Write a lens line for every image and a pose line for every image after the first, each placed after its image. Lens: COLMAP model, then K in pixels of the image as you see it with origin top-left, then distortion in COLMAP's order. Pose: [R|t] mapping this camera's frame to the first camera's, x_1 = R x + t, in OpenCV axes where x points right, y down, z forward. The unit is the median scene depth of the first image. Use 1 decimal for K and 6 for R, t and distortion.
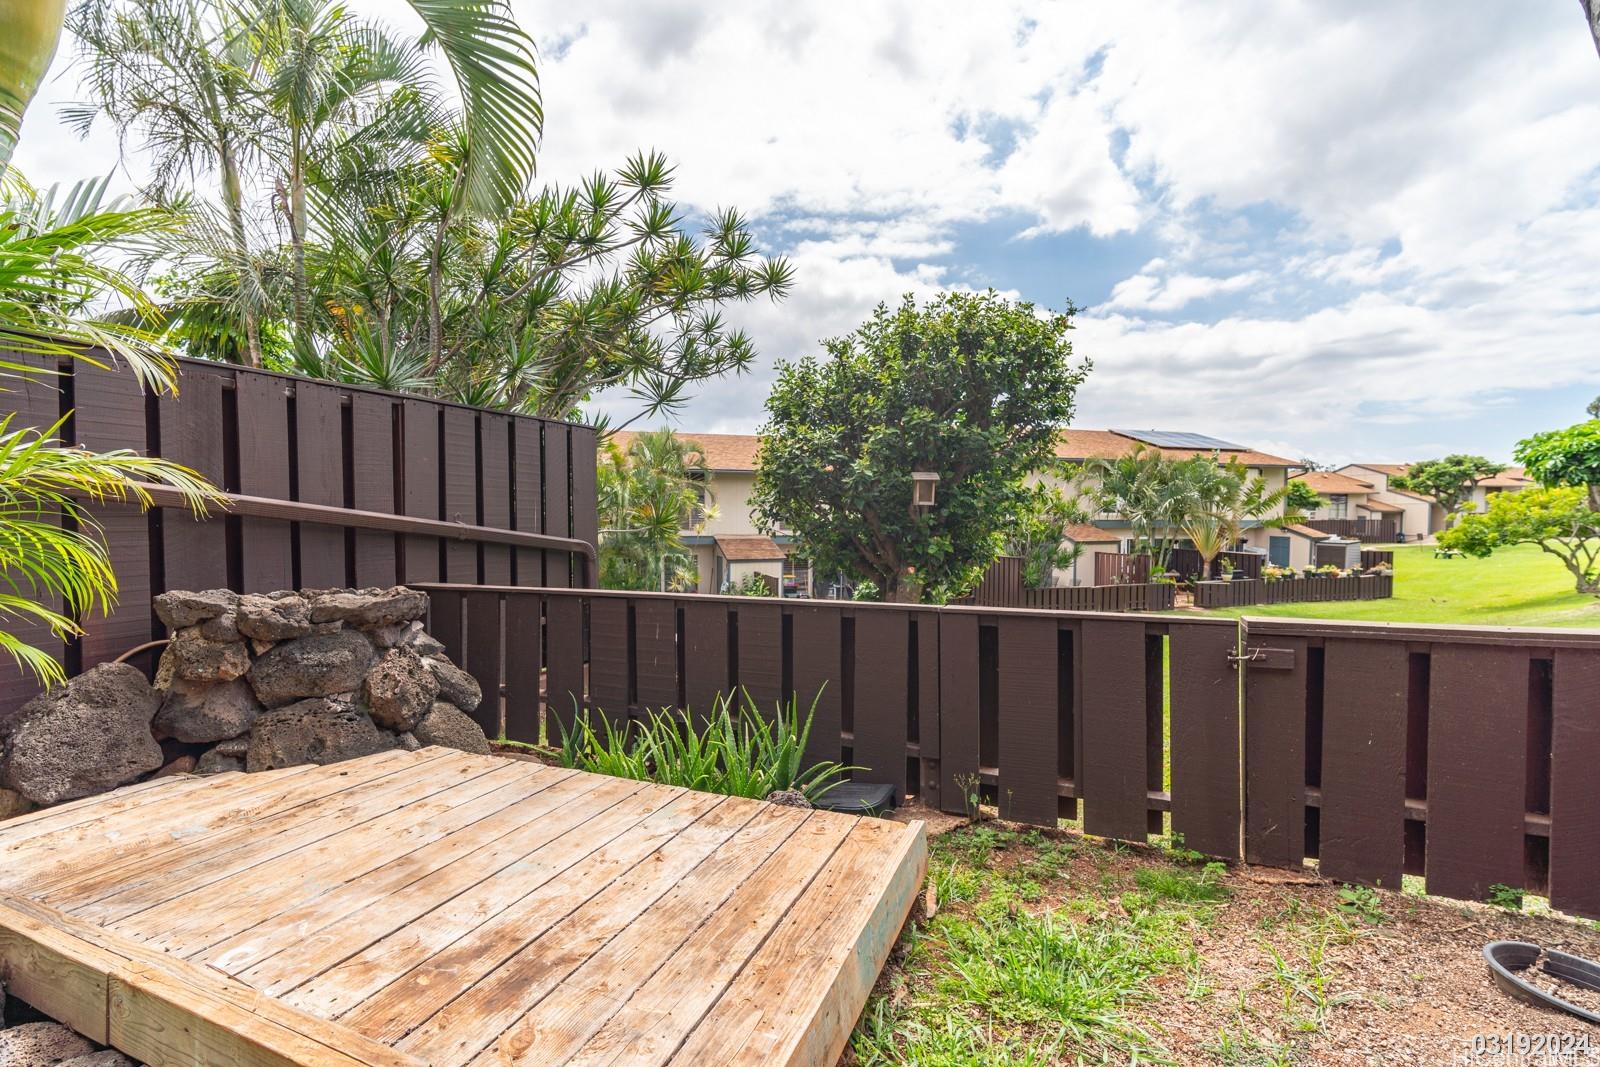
lens RADIAL K [[694.7, 0, 803.1], [0, 694.7, 536.8], [0, 0, 1]] dist [0.002271, 0.000429]
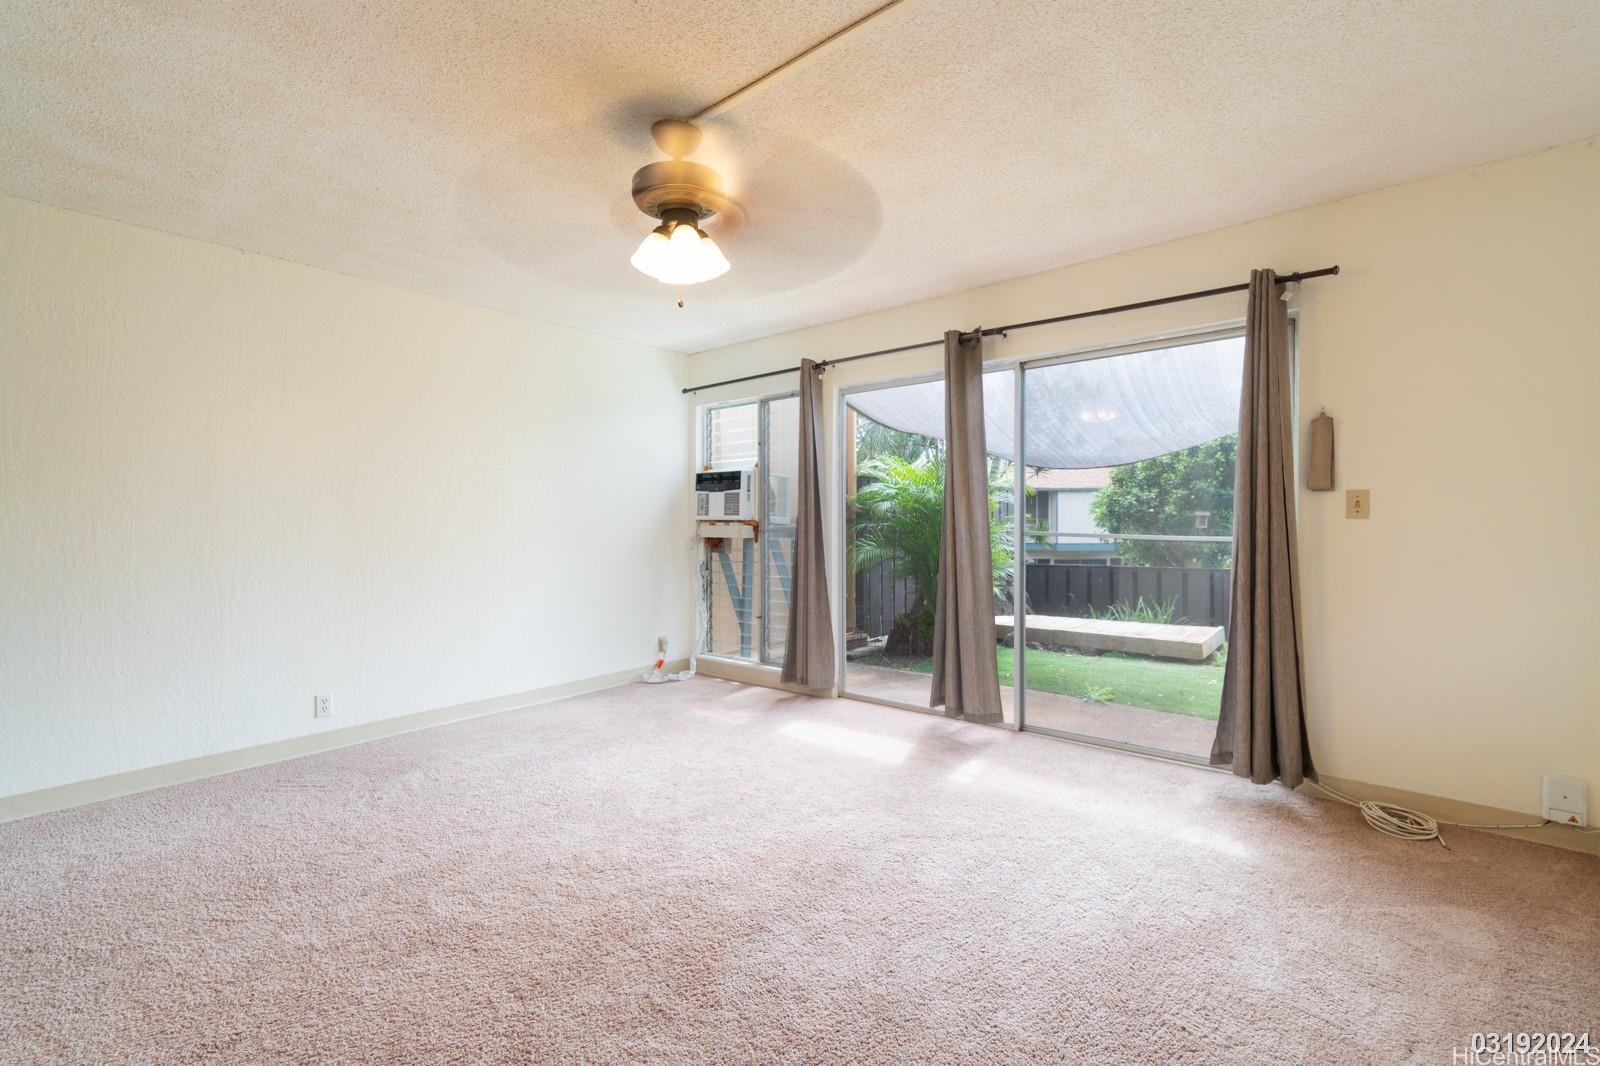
lens RADIAL K [[687.6, 0, 800.0], [0, 687.6, 533.0], [0, 0, 1]] dist [-0.000612, 0.000171]
pose [[0.963270, 0.003644, -0.268511, -0.084688], [-0.006035, 0.999949, -0.008077, -0.000920], [0.268467, 0.009401, 0.963243, -0.256277]]
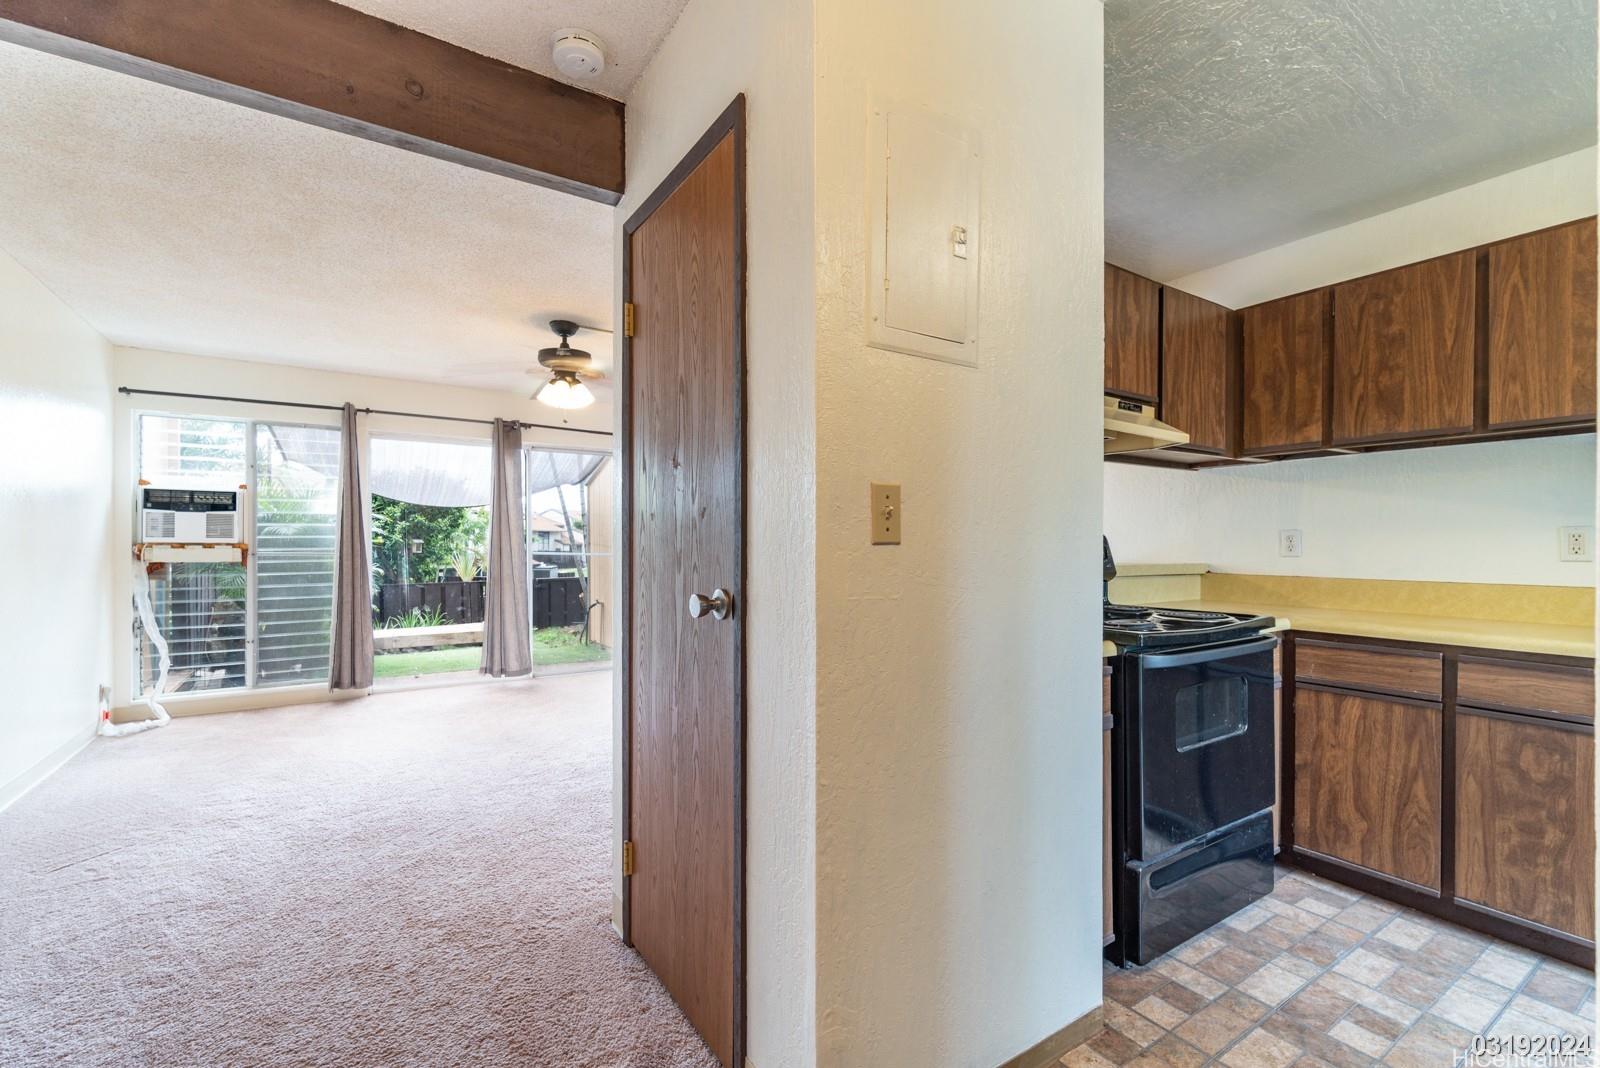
lens RADIAL K [[694.7, 0, 803.1], [0, 694.7, 537.3], [0, 0, 1]] dist [0.002271, 0.000429]
pose [[0.527351, 0.024122, 0.849305, -0.249342], [0.010462, 0.999337, -0.034879, 0.000731], [-0.849583, 0.027279, 0.526748, -0.312712]]
